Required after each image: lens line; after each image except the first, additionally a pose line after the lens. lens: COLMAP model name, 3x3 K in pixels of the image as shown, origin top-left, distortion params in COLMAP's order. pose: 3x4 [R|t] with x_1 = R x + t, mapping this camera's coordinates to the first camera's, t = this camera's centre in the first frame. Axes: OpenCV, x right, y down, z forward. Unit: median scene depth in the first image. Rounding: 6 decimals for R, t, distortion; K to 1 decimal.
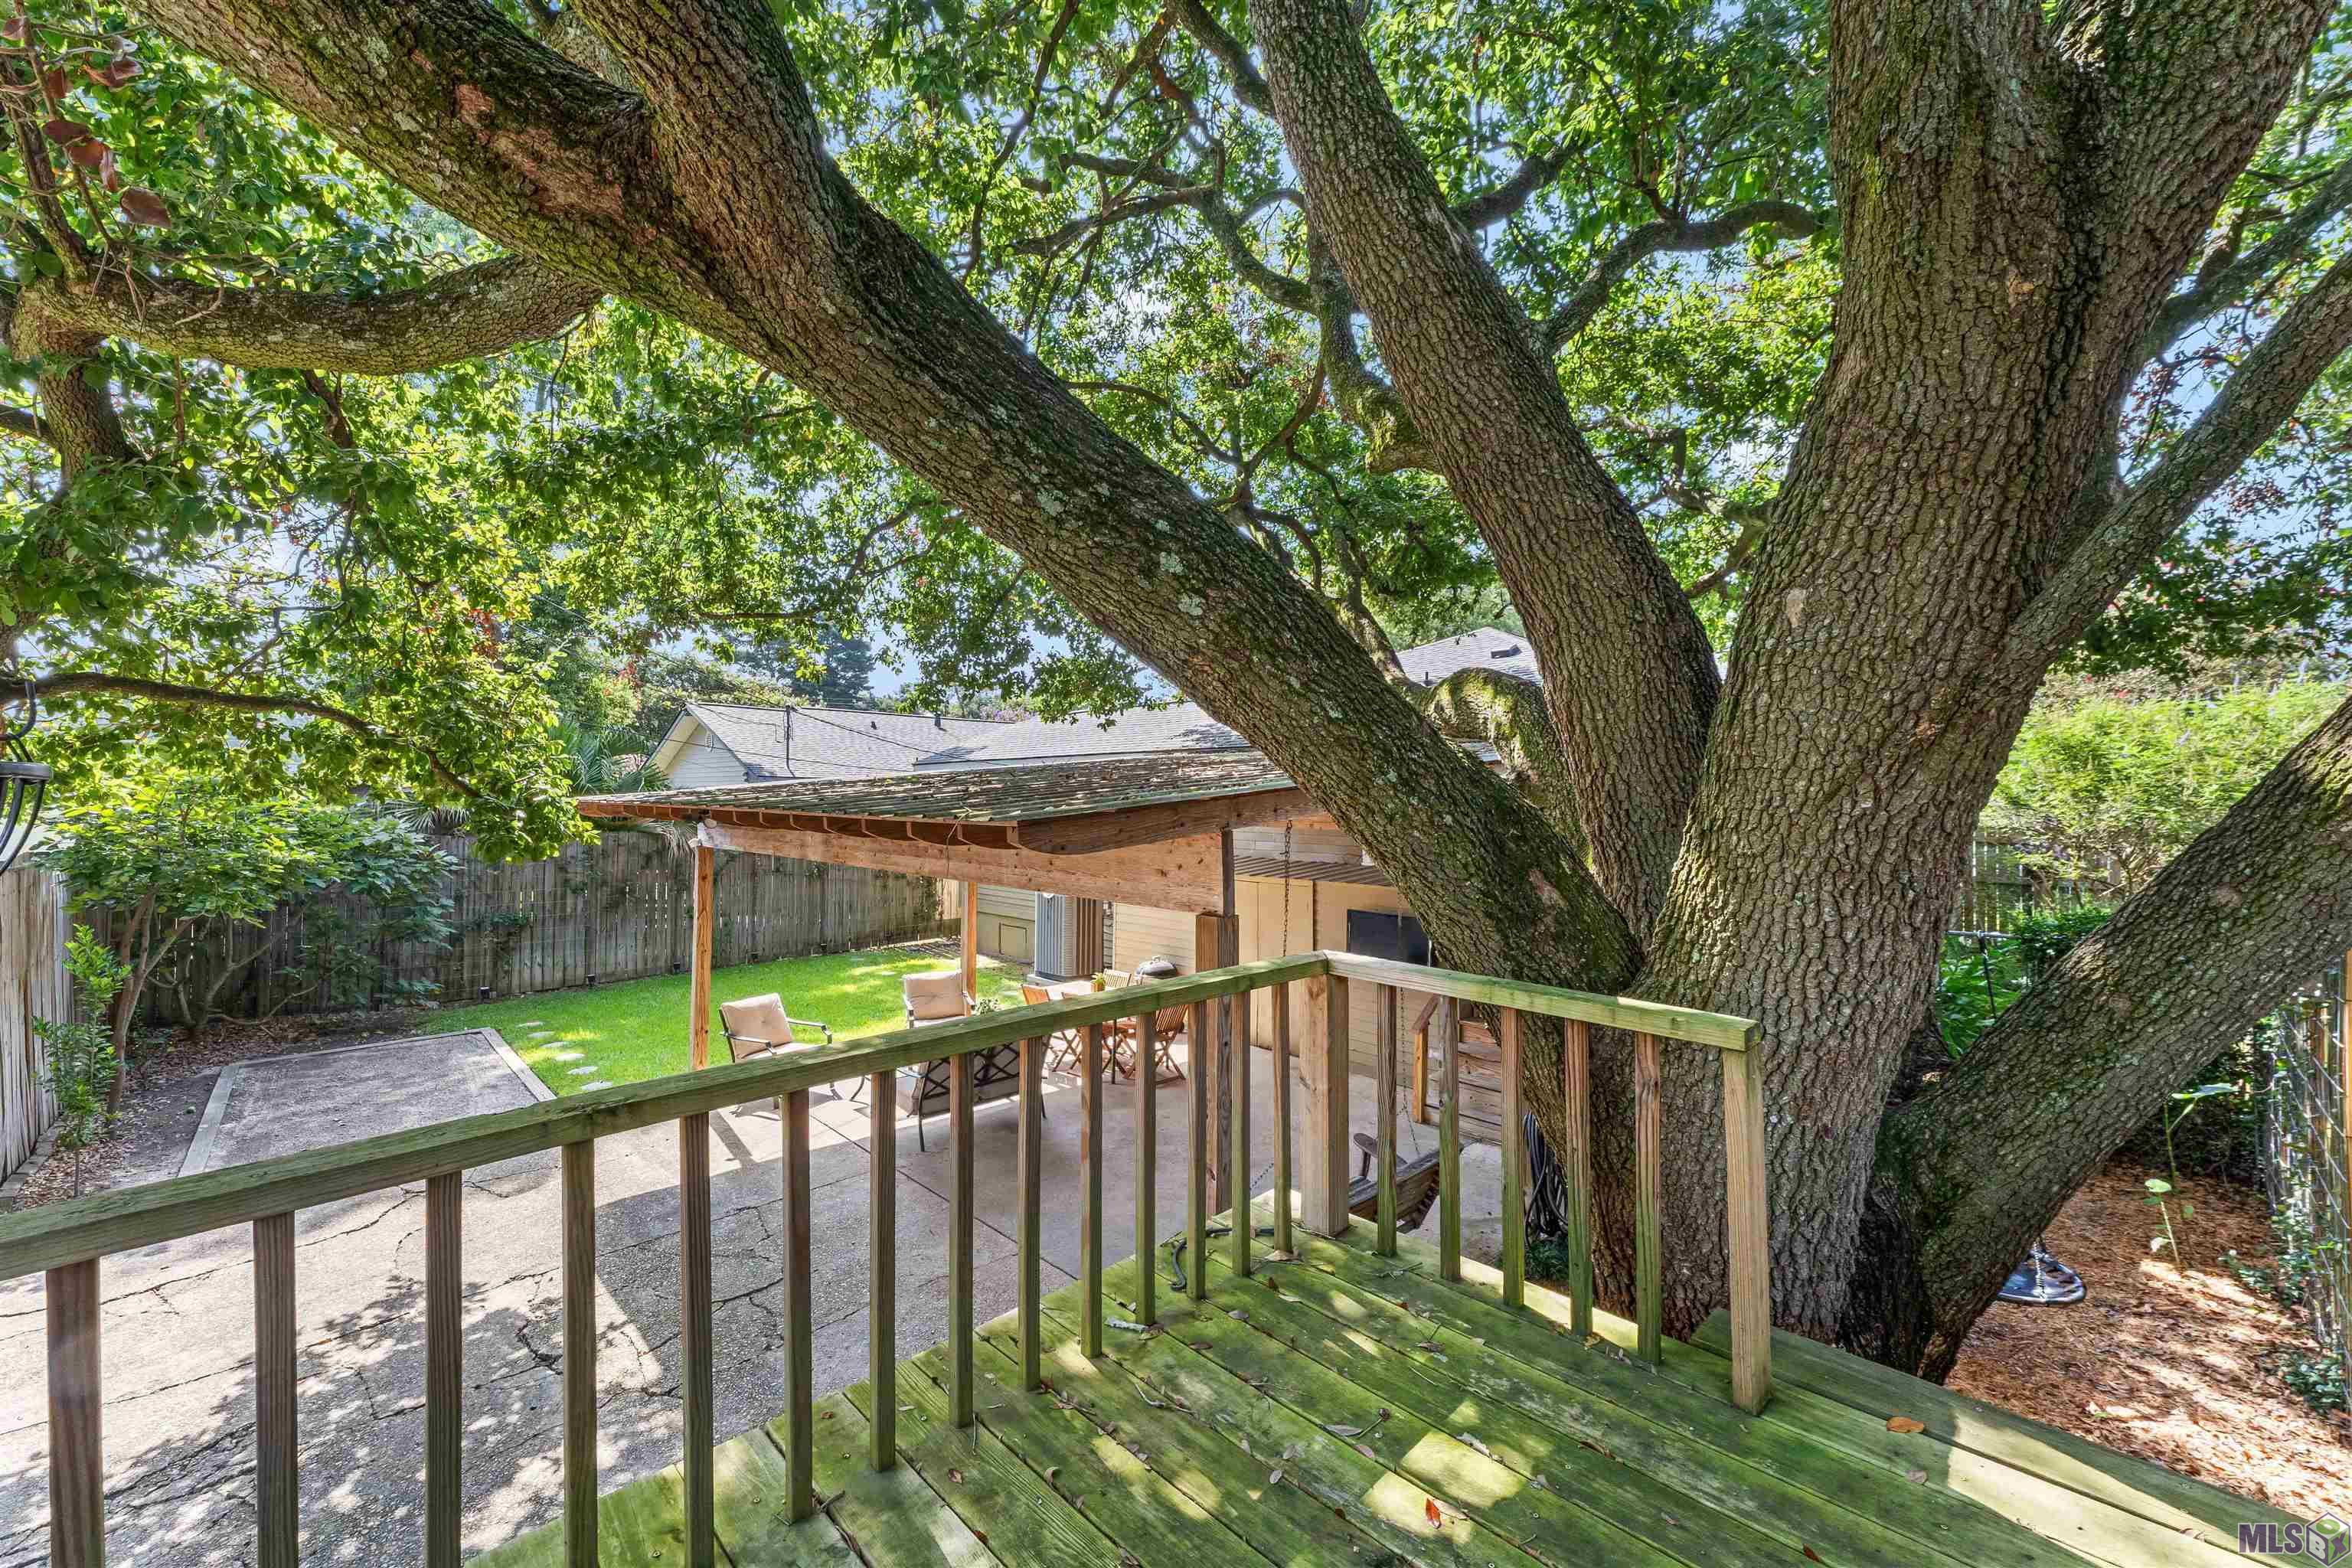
lens RADIAL K [[941.9, 0, 1176.0], [0, 941.9, 784.0], [0, 0, 1]] dist [0.022261, 0.000071]
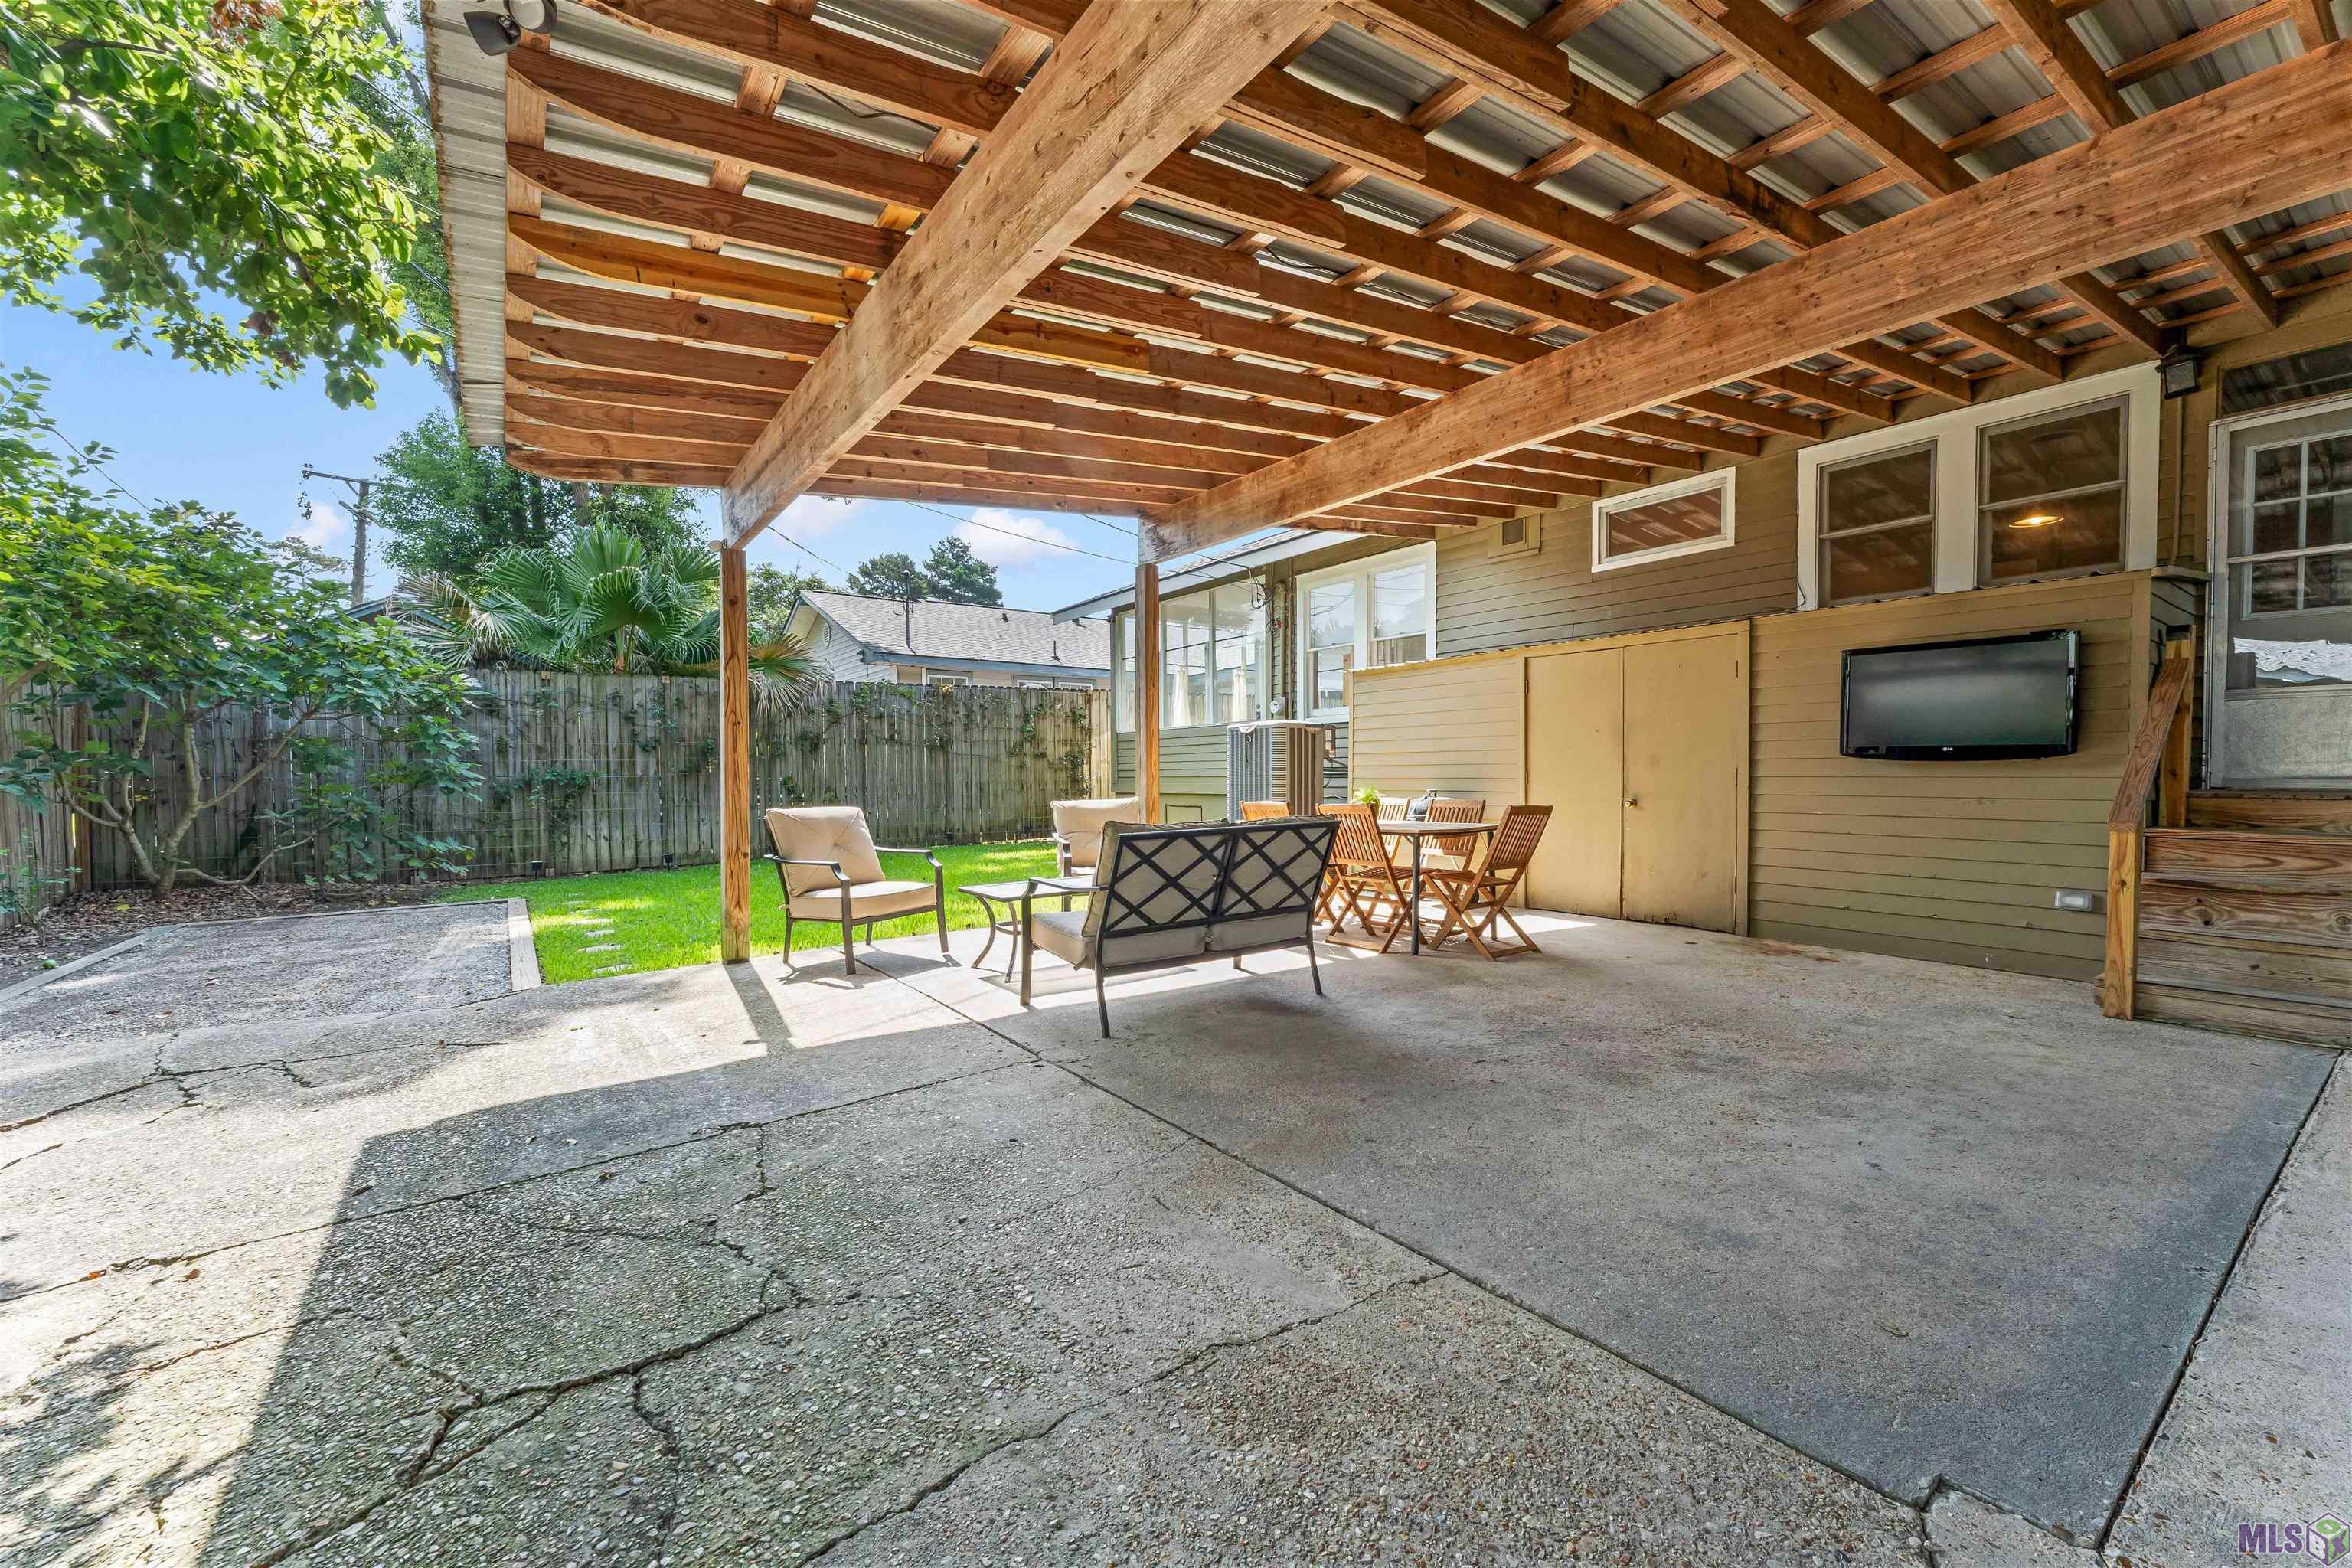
lens RADIAL K [[941.9, 0, 1176.0], [0, 941.9, 784.0], [0, 0, 1]] dist [0.022261, 0.000071]
pose [[0.990921, -0.013313, -0.133783, -0.108287], [0.017538, 0.999382, 0.030451, 0.160034], [0.133295, -0.032521, 0.990543, 0.342570]]
